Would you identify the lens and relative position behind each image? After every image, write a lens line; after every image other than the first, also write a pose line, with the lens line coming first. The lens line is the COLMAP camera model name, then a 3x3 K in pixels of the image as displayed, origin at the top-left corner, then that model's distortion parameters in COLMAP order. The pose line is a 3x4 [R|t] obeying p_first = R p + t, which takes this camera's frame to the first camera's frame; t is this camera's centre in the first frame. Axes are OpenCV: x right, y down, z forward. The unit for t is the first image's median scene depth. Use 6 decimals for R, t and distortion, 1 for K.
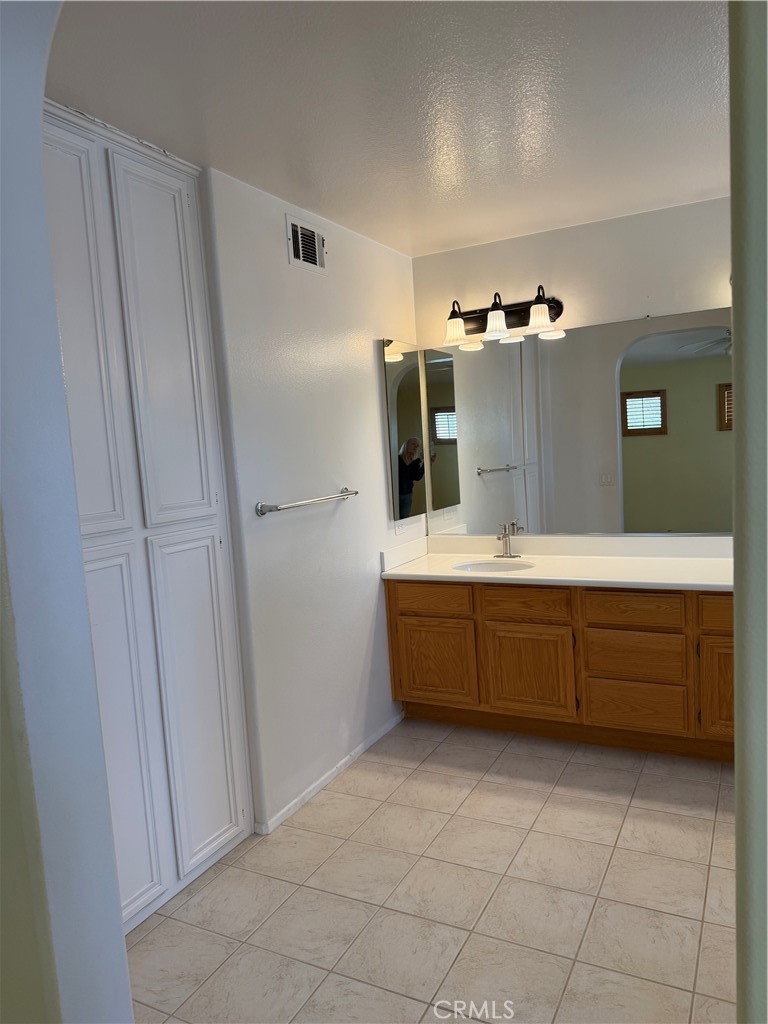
lens RADIAL K [[713.5, 0, 384.9], [0, 713.5, 513.8], [0, 0, 1]] dist [-0.005871, -0.018394]
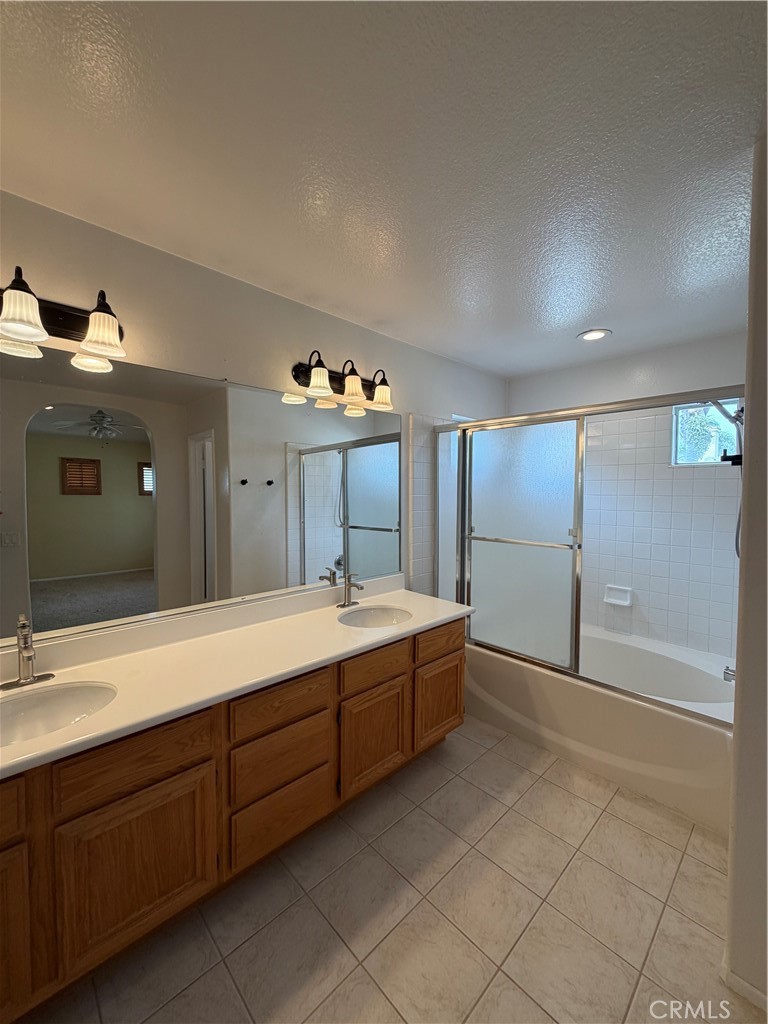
lens RADIAL K [[418.7, 0, 384.4], [0, 418.7, 505.5], [0, 0, 1]] dist [0.004447, -0.000411]
pose [[0.318582, 0.028010, 0.947481, -0.097212], [0.066860, 0.996410, -0.051938, -0.066146], [-0.945534, 0.079895, 0.315565, 0.673292]]
